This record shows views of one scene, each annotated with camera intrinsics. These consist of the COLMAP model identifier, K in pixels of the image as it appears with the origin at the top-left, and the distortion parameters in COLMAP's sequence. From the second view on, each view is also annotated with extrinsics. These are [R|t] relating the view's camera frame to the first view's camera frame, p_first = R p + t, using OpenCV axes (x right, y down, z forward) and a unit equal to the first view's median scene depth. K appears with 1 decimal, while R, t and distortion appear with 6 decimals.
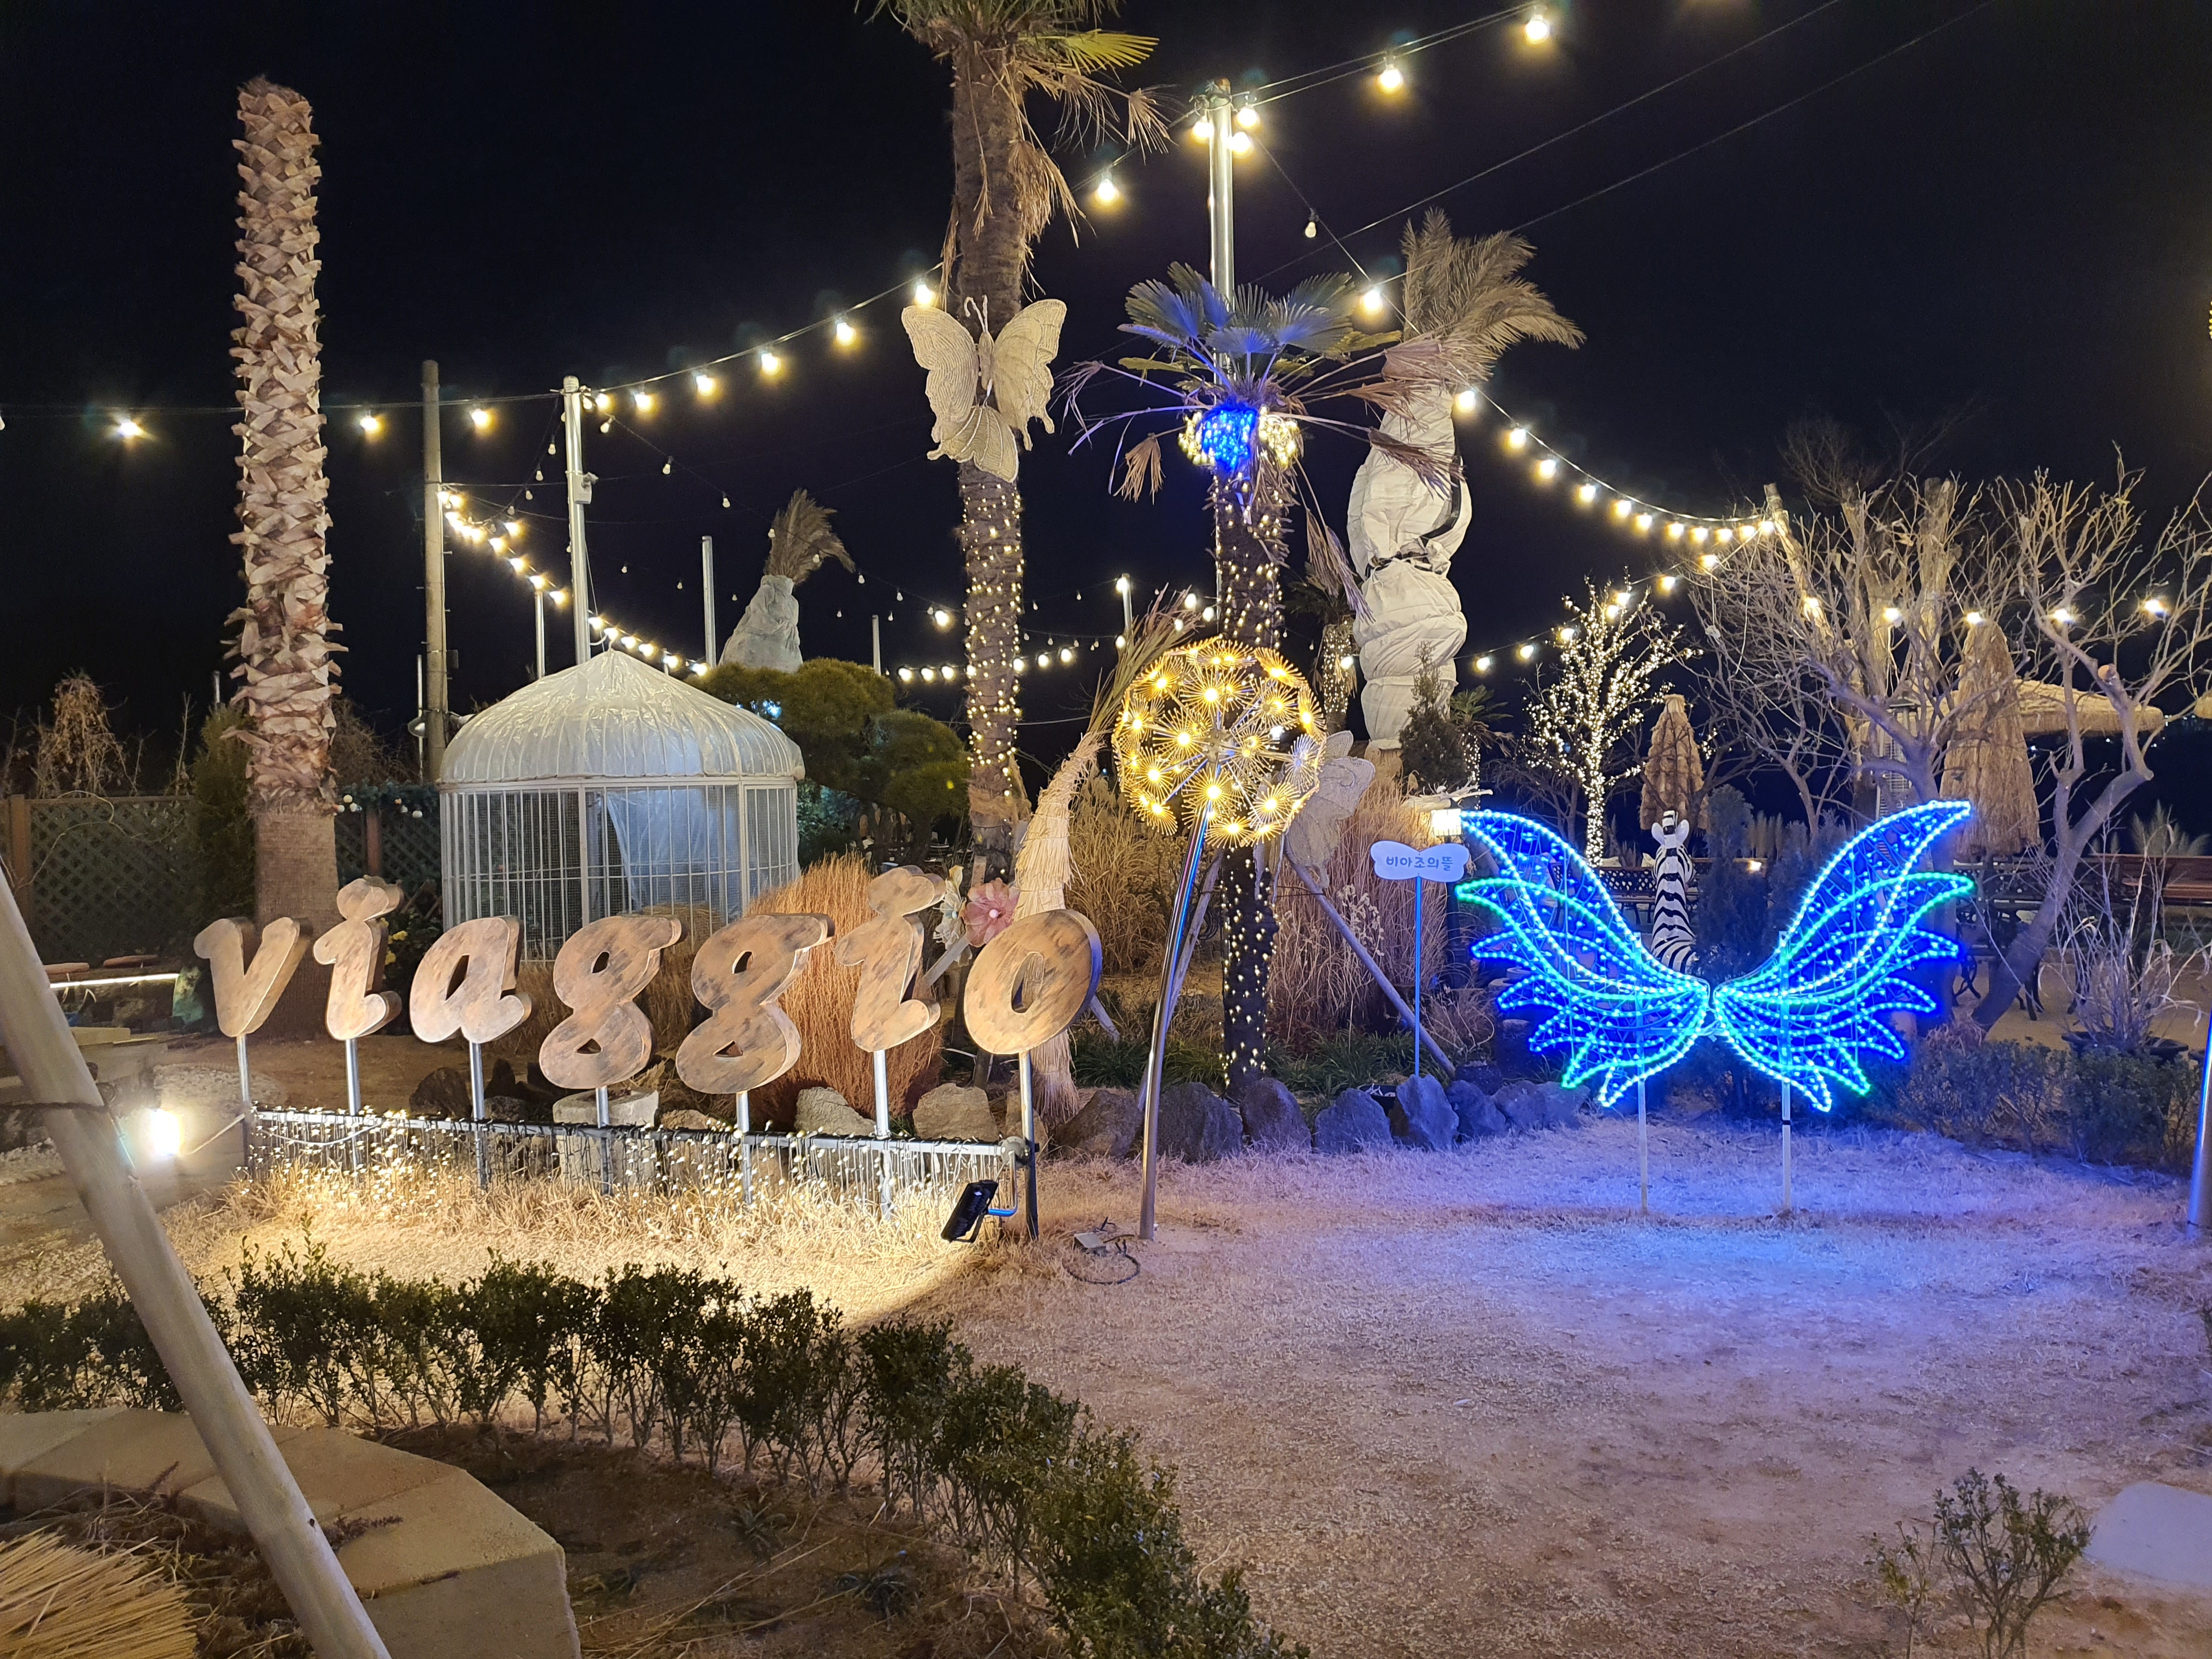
lens RADIAL K [[1726.2, 0, 1101.6], [0, 1726.2, 831.7], [0, 0, 1]] dist [0.033116, -0.016384]
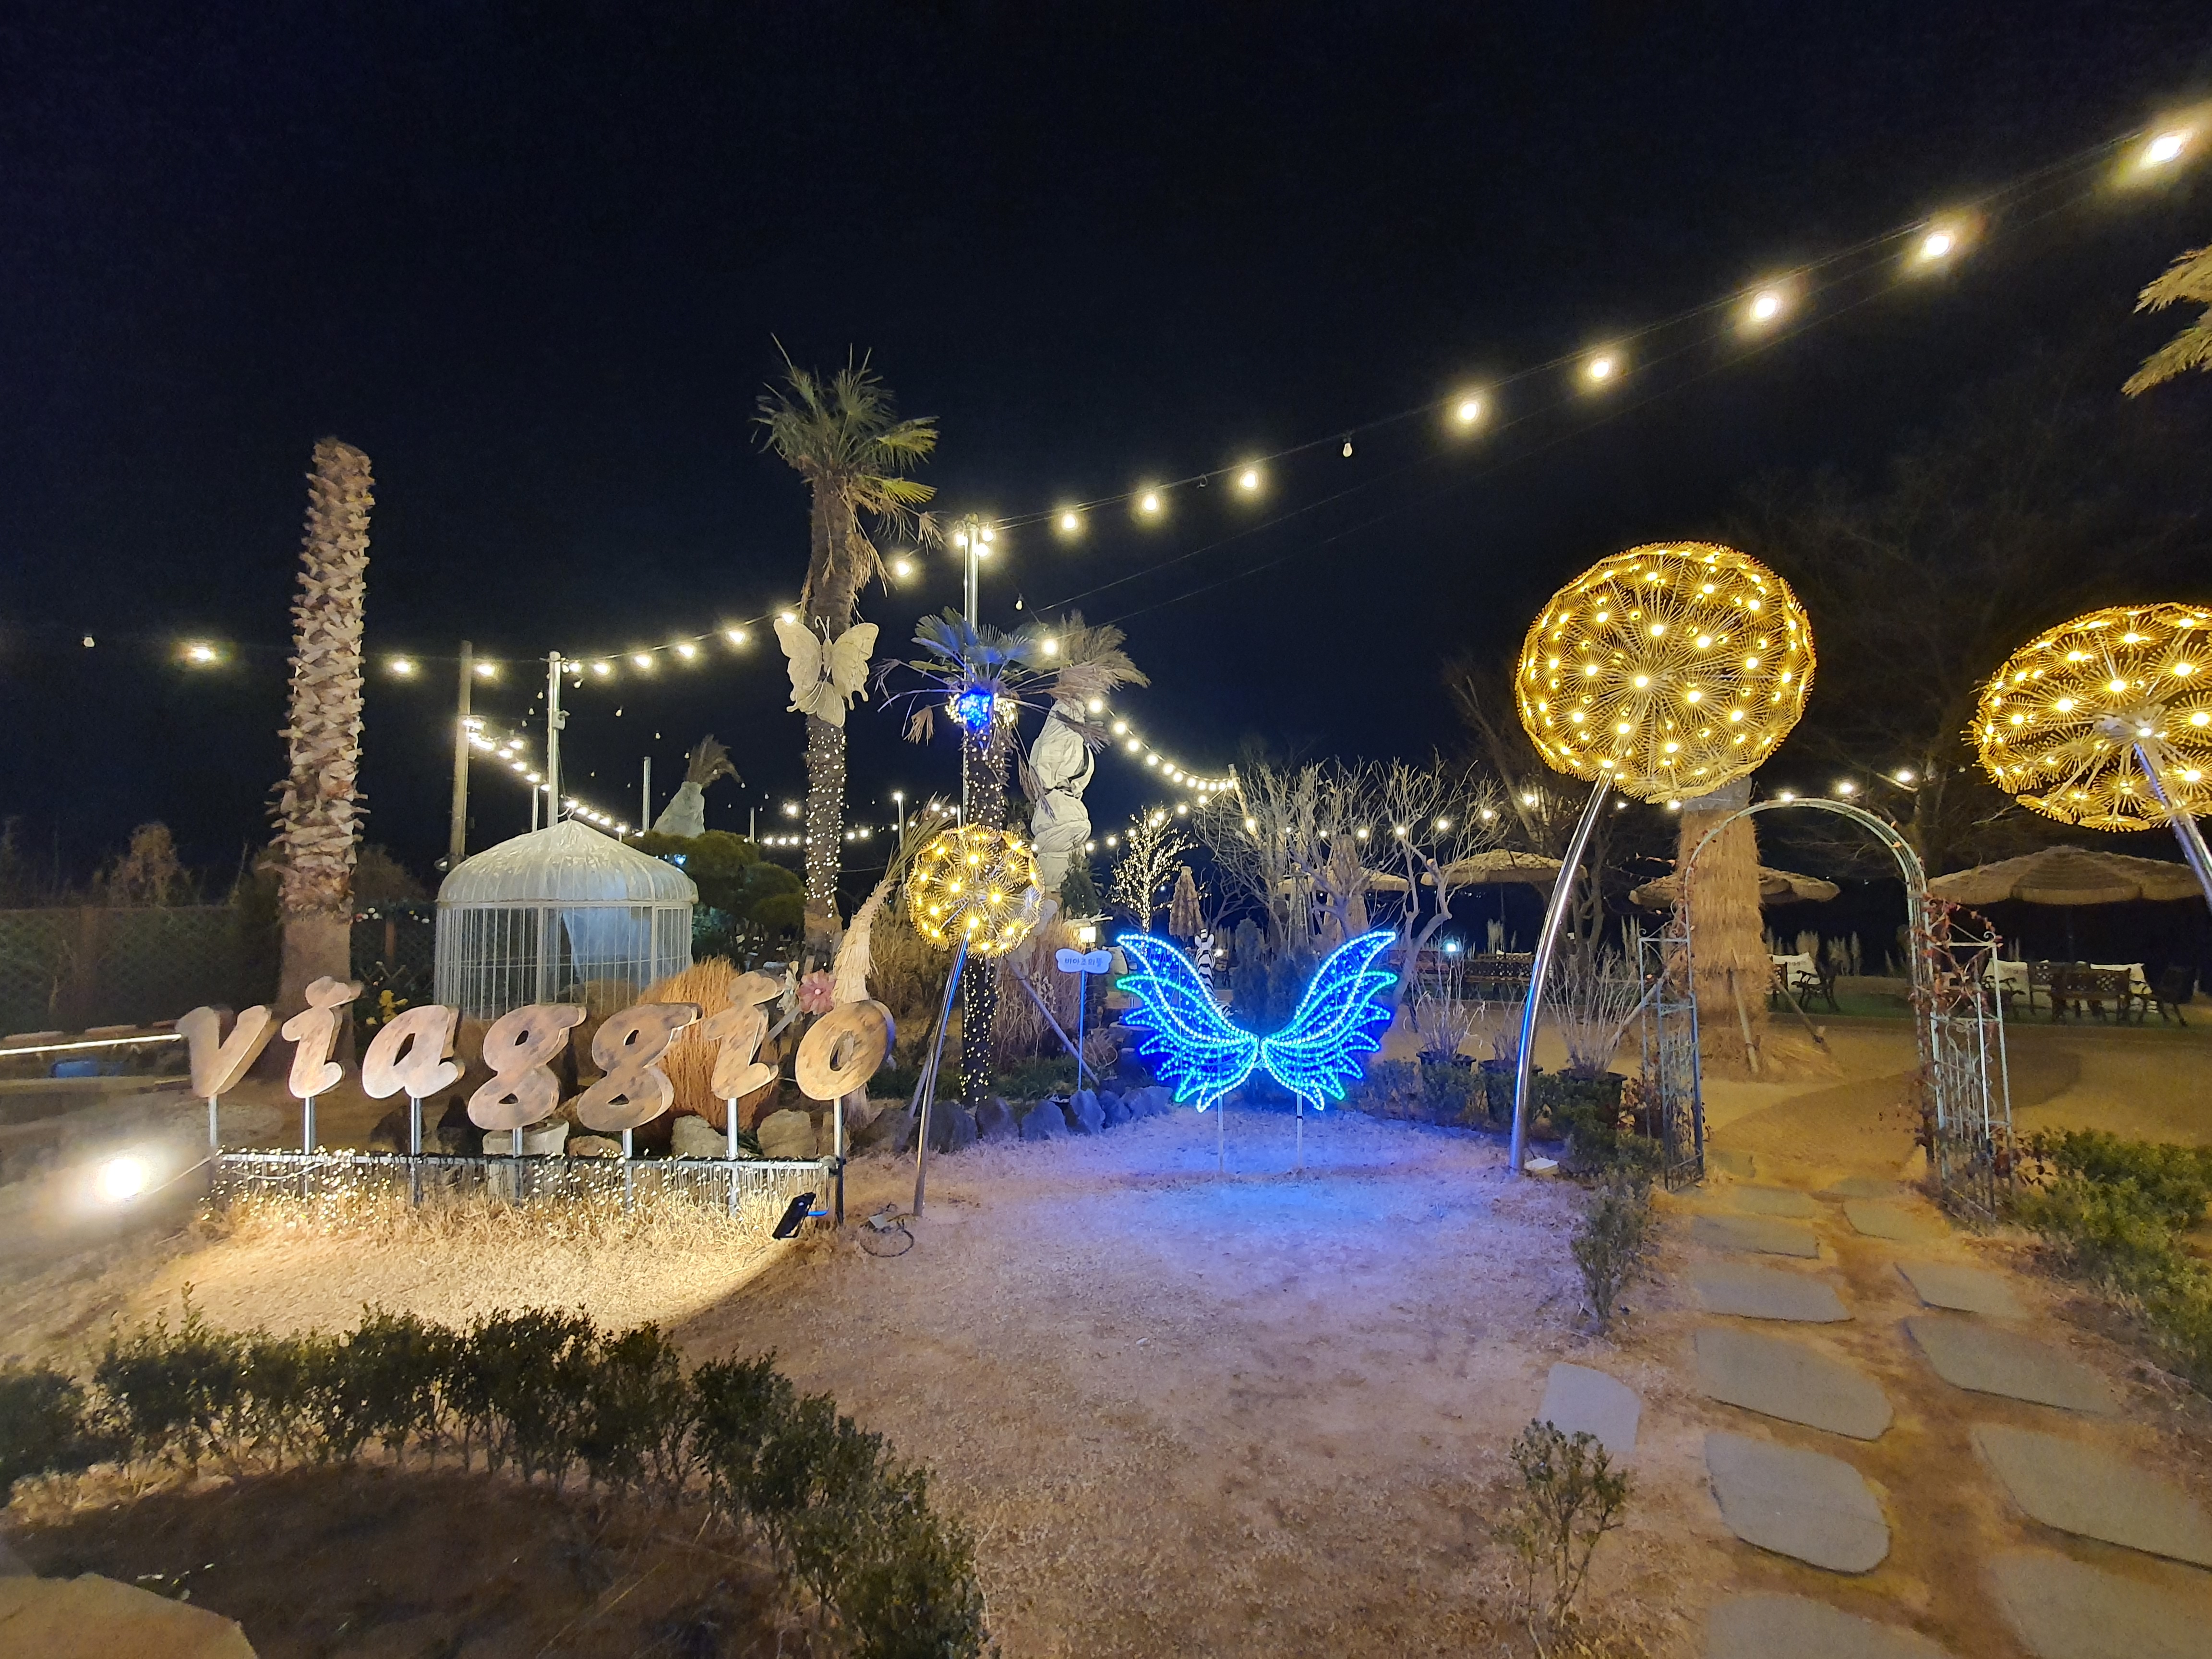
lens RADIAL K [[879.0, 0, 1123.8], [0, 879.0, 853.3], [0, 0, 1]] dist [-0.000624, -0.000321]
pose [[0.963298, 0.032285, 0.266484, -0.012876], [-0.009000, 0.996067, -0.088141, -0.012700], [-0.268282, 0.082508, 0.959801, 0.153992]]
